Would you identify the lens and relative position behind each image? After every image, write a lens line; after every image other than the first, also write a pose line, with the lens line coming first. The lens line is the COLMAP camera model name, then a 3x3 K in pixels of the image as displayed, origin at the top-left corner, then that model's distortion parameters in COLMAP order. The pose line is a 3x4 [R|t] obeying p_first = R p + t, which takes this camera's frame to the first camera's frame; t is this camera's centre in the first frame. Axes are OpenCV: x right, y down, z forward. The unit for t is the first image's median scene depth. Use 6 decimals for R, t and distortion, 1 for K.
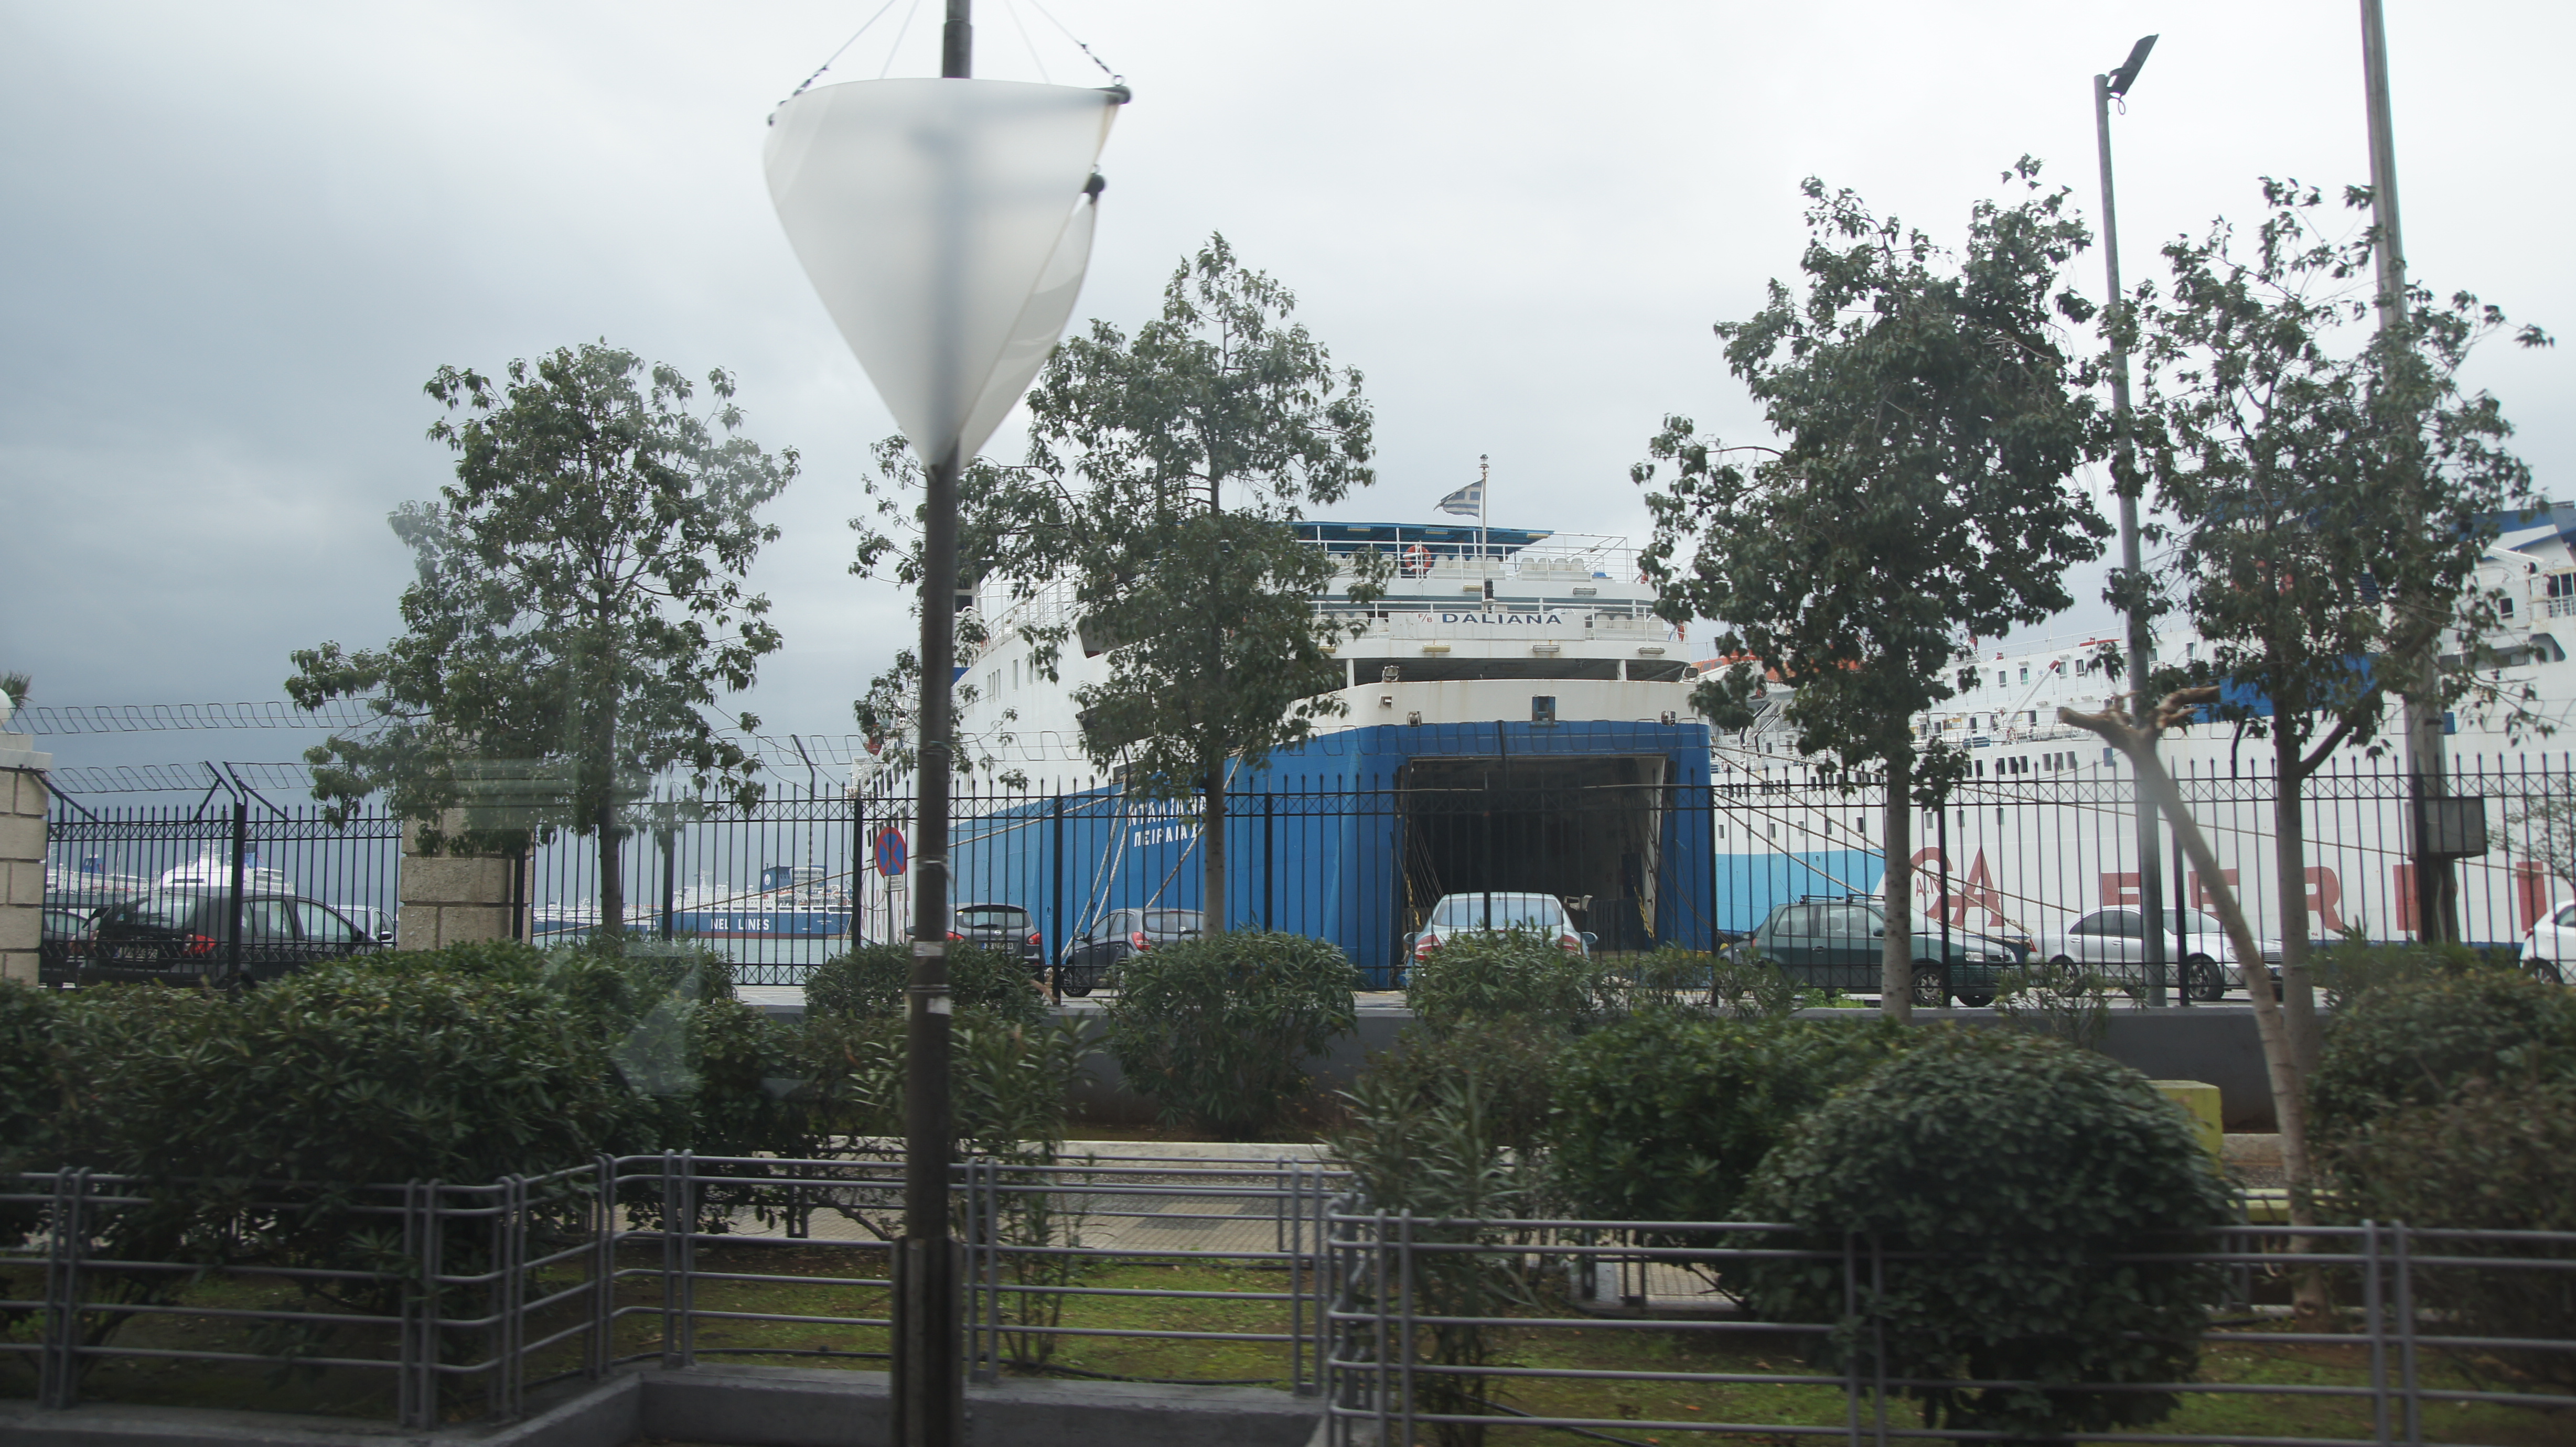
lens RADIAL K [[1925.1, 0, 1283.0], [0, 1925.1, 716.8], [0, 0, 1]] dist [-0.104873, 0.095051]
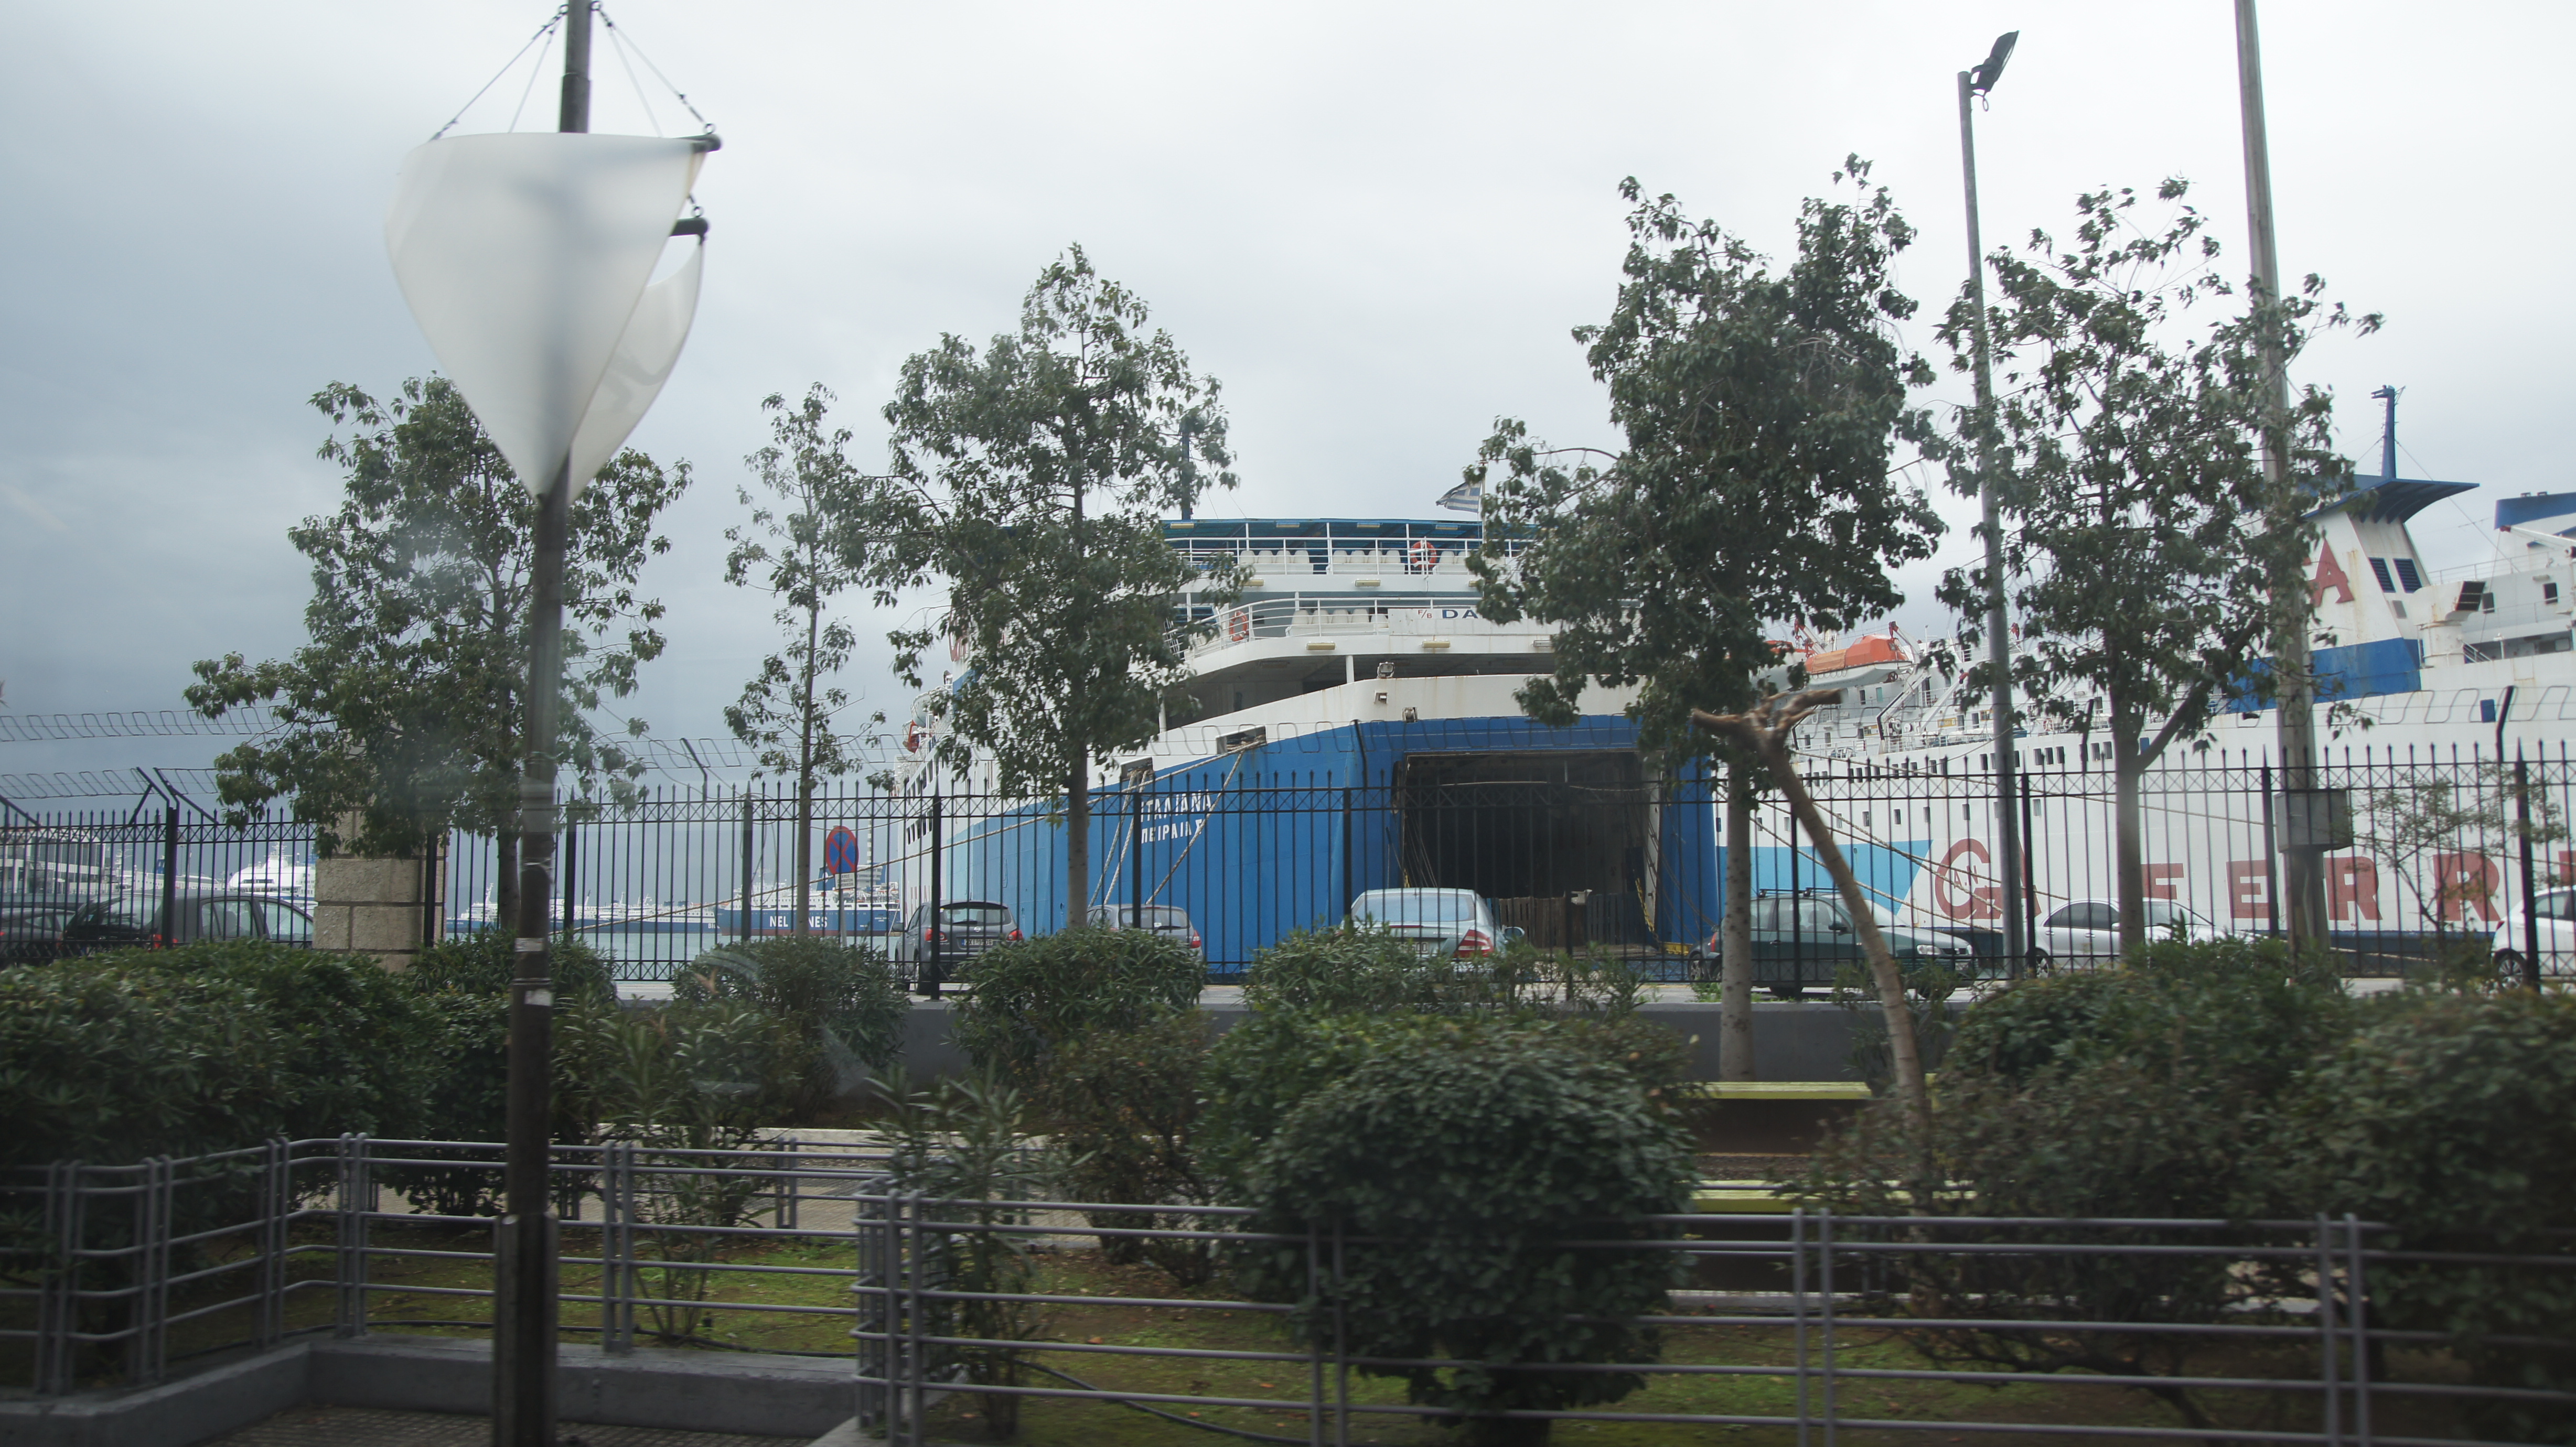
lens RADIAL K [[1925.1, 0, 1301.5], [0, 1925.1, 719.9], [0, 0, 1]] dist [-0.104873, 0.095051]
pose [[0.999510, -0.007223, -0.030457, 0.126216], [0.007356, 0.999964, 0.004257, -0.002809], [0.030425, -0.004478, 0.999527, -0.021186]]
